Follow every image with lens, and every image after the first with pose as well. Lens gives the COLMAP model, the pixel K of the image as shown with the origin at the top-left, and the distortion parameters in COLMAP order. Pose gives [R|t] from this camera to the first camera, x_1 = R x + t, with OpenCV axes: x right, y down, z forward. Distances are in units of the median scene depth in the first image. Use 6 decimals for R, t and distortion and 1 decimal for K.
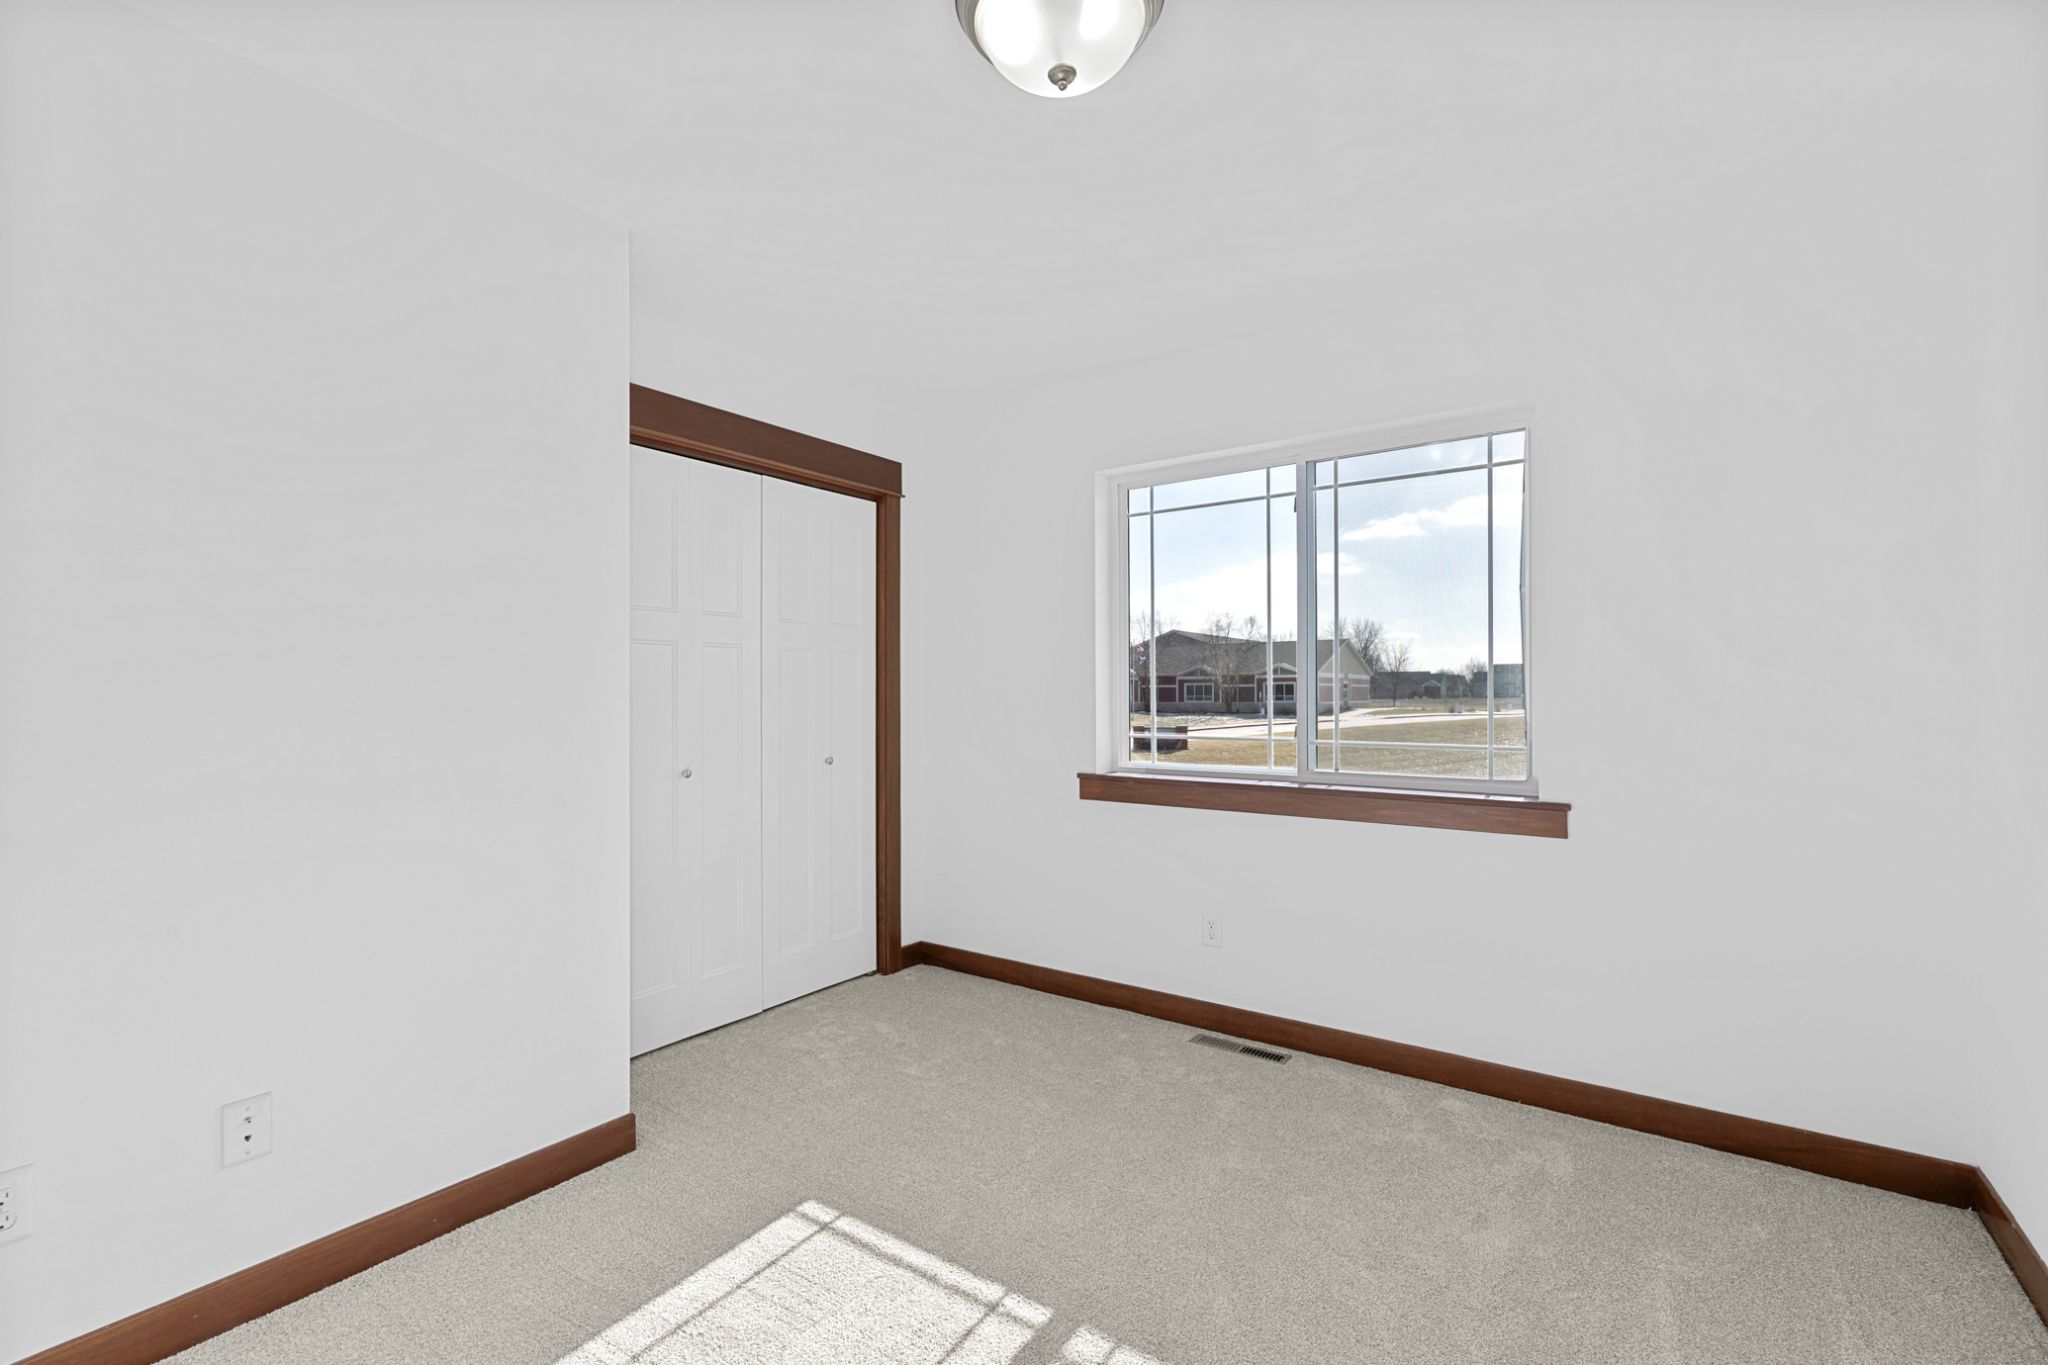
lens RADIAL K [[891.5, 0, 1032.7], [0, 891.5, 691.7], [0, 0, 1]] dist [0.001357, 0.000164]
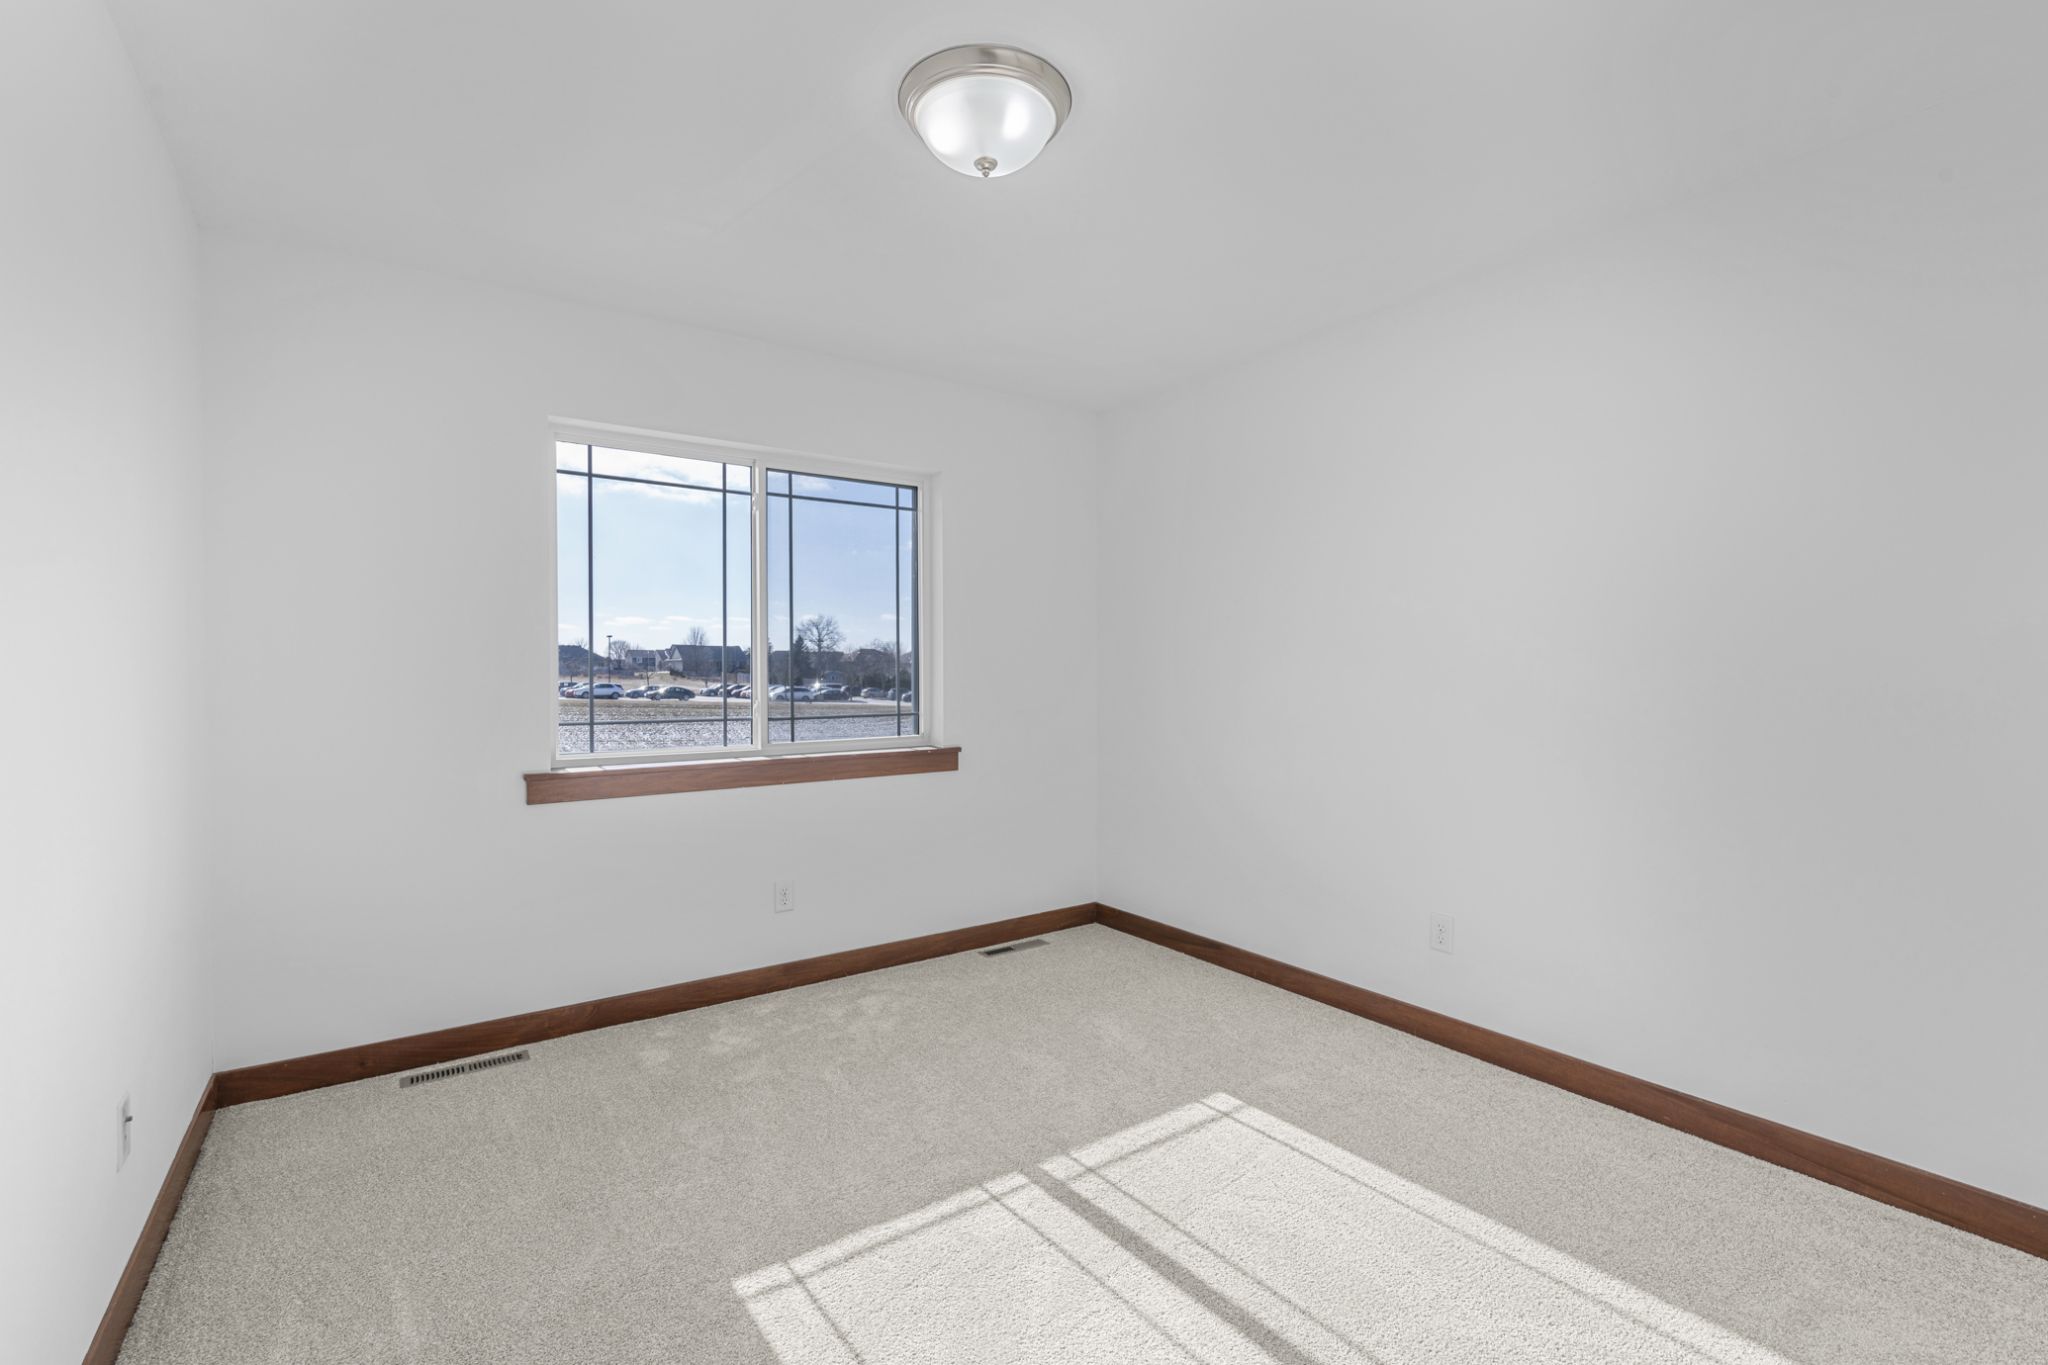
lens RADIAL K [[901.1, 0, 1025.5], [0, 901.1, 687.0], [0, 0, 1]] dist [-0.097409, -0.000041]
pose [[0.325564, -0.027530, 0.945119, -0.744551], [0.001660, 0.999591, 0.028545, -0.015638], [-0.945519, -0.007724, 0.325476, 0.394822]]
